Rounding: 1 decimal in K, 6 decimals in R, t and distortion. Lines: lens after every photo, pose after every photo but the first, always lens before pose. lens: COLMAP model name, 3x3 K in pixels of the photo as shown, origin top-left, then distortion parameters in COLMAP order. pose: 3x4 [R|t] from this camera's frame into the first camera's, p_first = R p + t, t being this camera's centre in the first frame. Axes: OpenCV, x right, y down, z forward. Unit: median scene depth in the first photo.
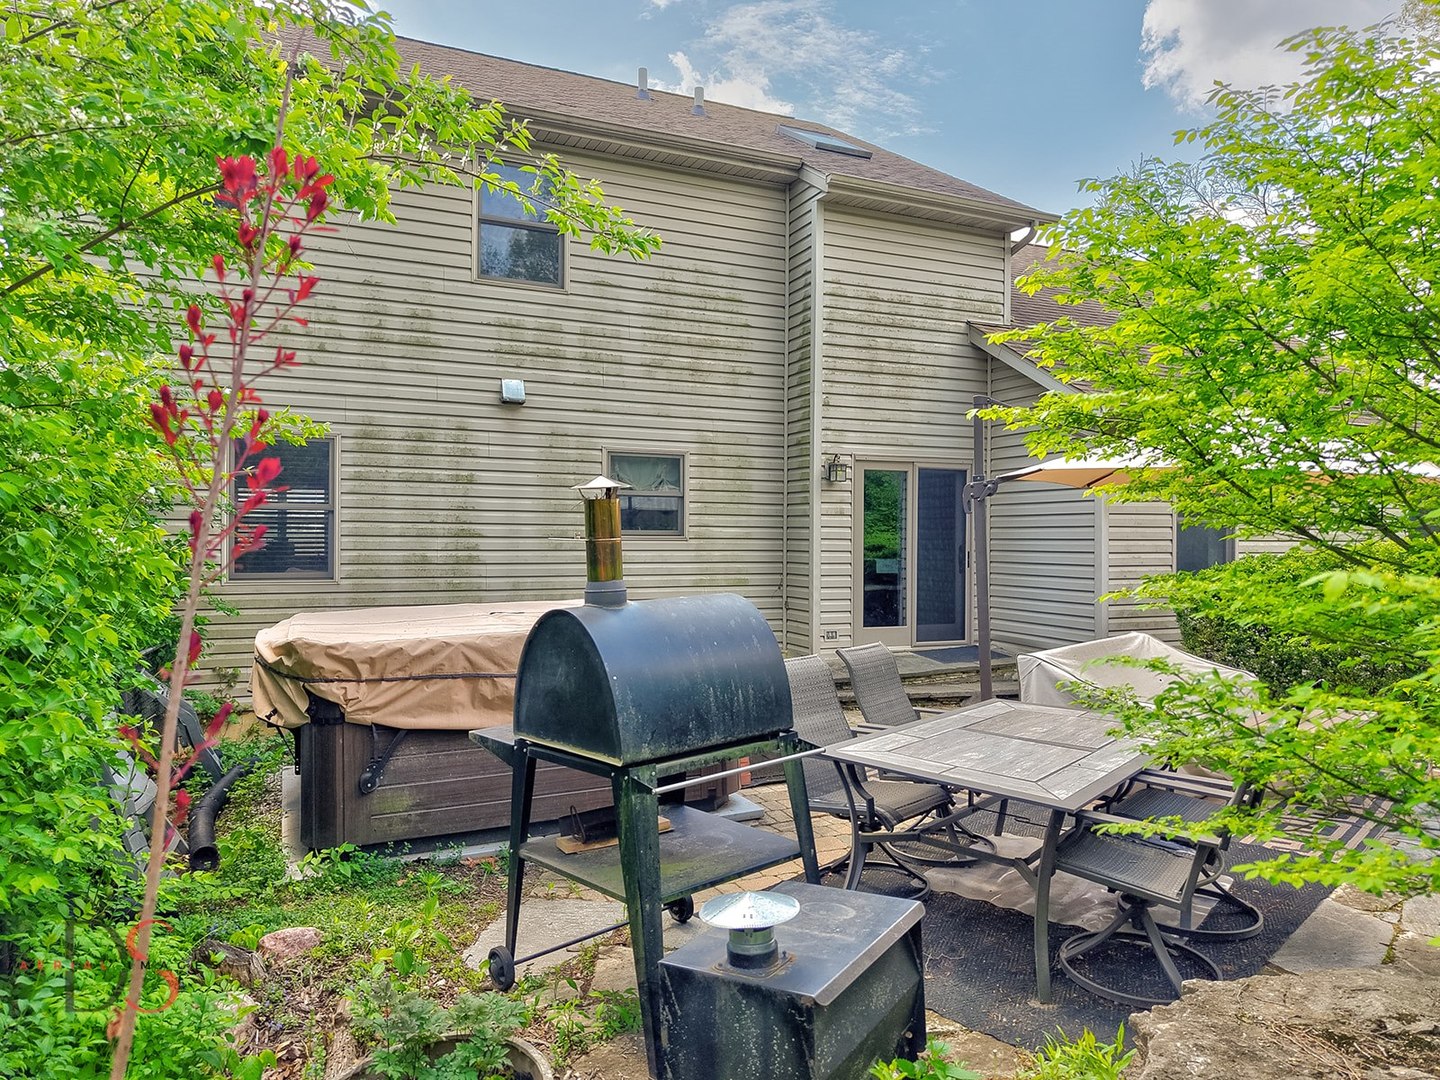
lens RADIAL K [[971.1, 0, 720.0], [0, 971.1, 540.0], [0, 0, 1]] dist [0.049277, -0.058271]
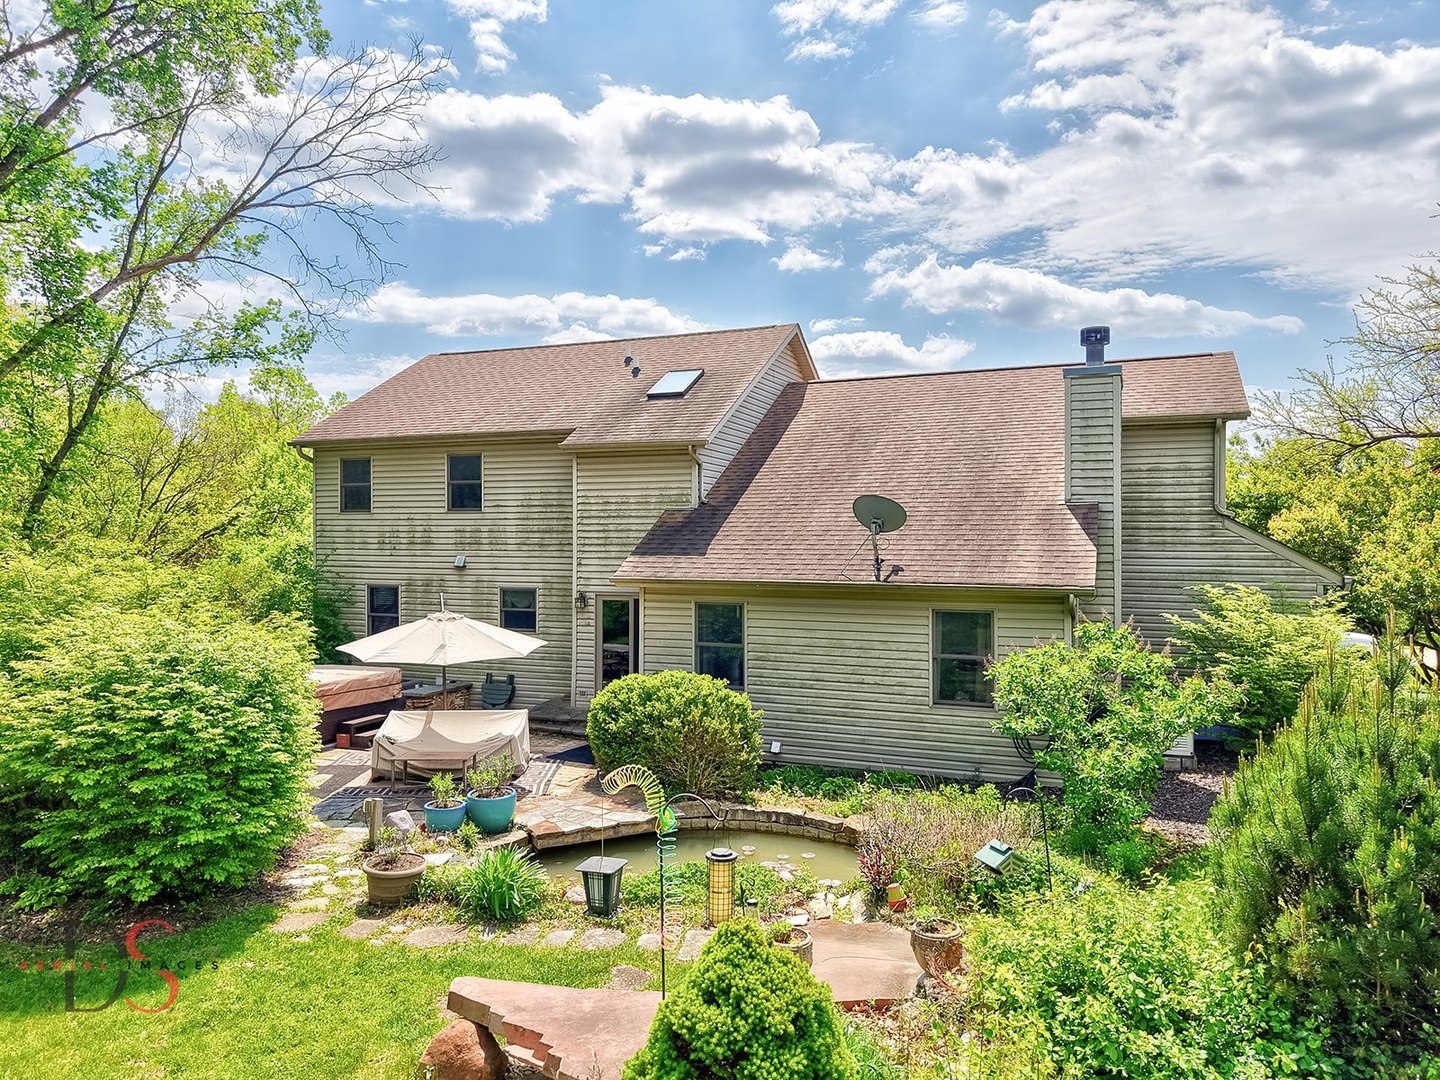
lens RADIAL K [[963.3, 0, 720.0], [0, 963.3, 540.0], [0, 0, 1]] dist [0.051473, -0.091130]
pose [[0.691436, 0.001302, -0.722437, 1.573728], [0.007177, 0.999937, 0.008671, -0.197577], [0.722402, -0.011181, 0.691383, -0.048480]]
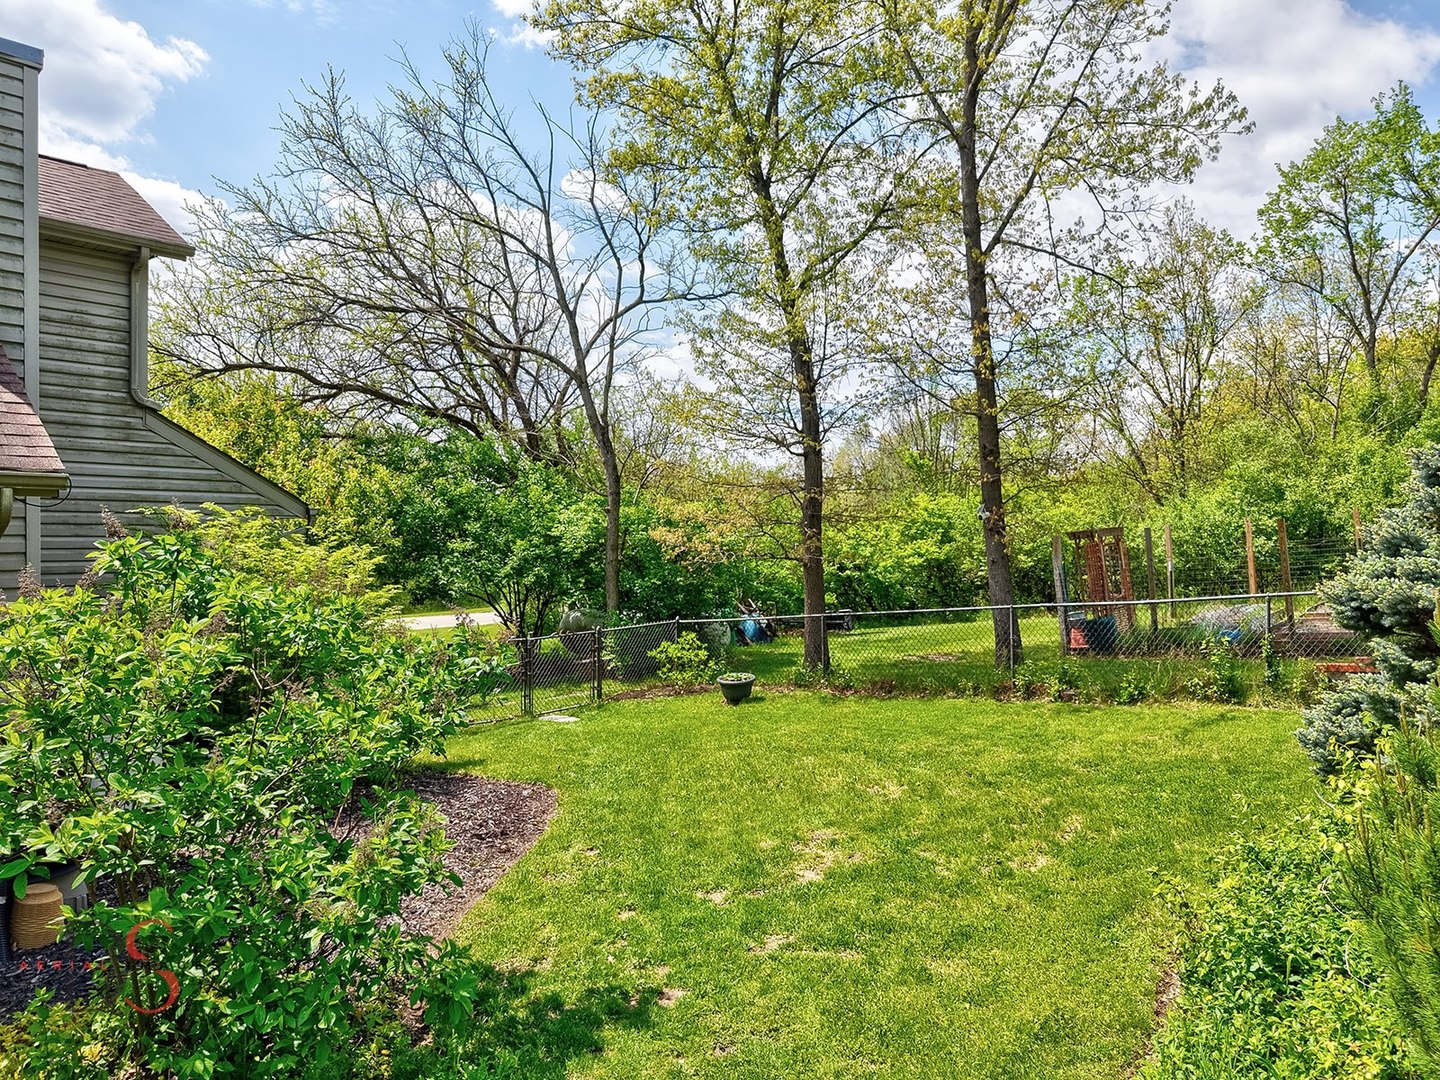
lens RADIAL K [[963.3, 0, 720.0], [0, 963.3, 540.0], [0, 0, 1]] dist [0.051473, -0.091130]
pose [[0.918602, -0.002362, 0.395178, 1.126756], [-0.003211, 0.999905, 0.013442, -0.094286], [-0.395172, -0.013617, 0.918506, 0.525324]]
